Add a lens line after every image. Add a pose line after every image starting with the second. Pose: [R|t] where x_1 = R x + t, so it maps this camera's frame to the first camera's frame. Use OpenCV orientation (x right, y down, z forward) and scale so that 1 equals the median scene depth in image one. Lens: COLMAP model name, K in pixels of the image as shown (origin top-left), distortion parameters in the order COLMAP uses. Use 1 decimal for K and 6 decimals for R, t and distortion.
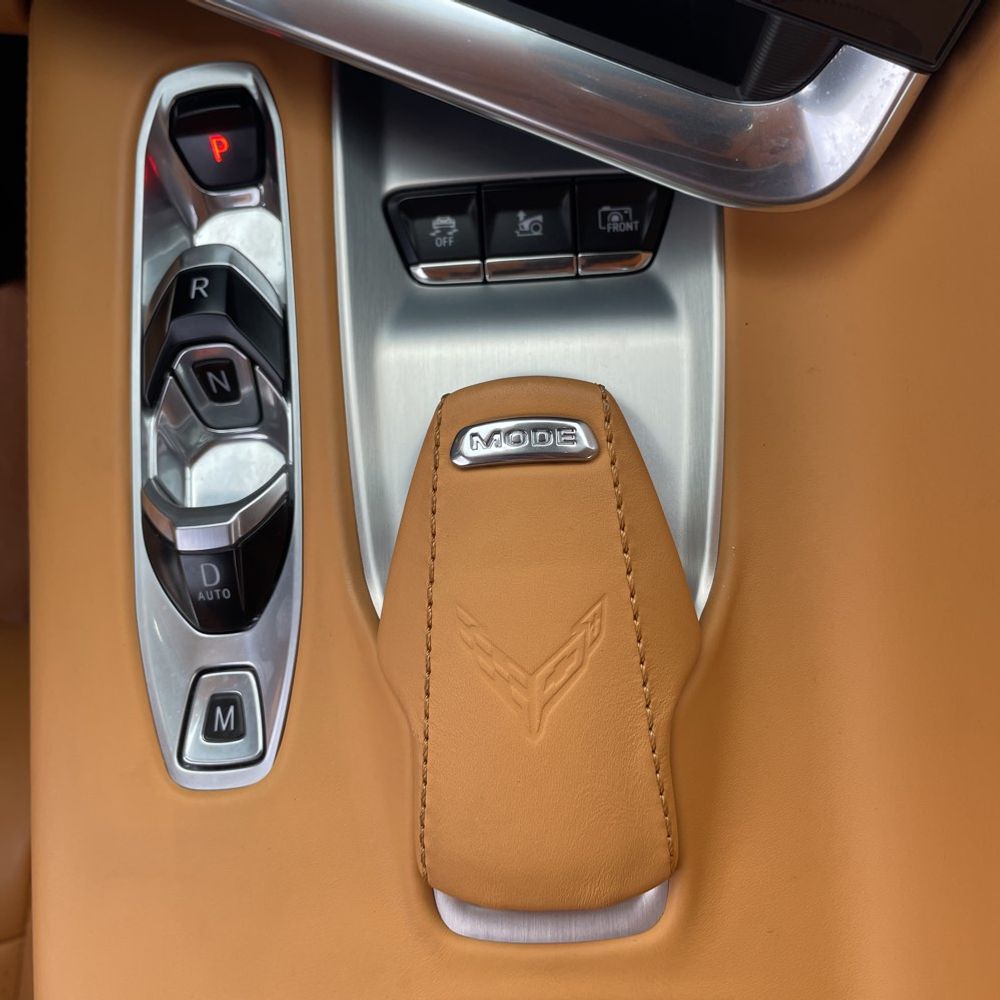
lens RADIAL K [[1020.6, 0, 490.9], [0, 1020.6, 482.5], [0, 0, 1]] dist [0.083083, -0.106480]
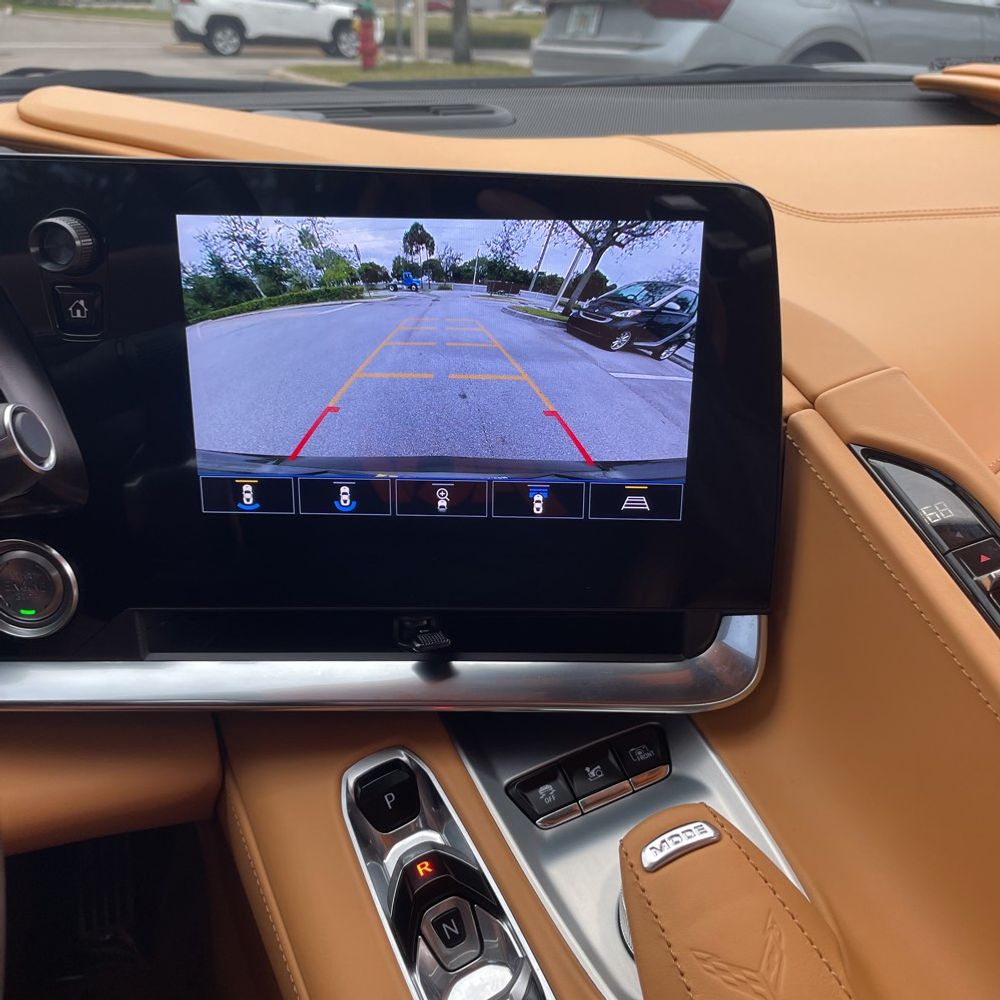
lens RADIAL K [[1008.2, 0, 502.7], [0, 1008.2, 488.5], [0, 0, 1]] dist [0.082895, -0.109150]
pose [[0.926407, -0.213727, 0.309987, -0.521286], [0.368491, 0.683794, -0.629793, 0.420513], [-0.077364, 0.697672, 0.712228, -0.481562]]
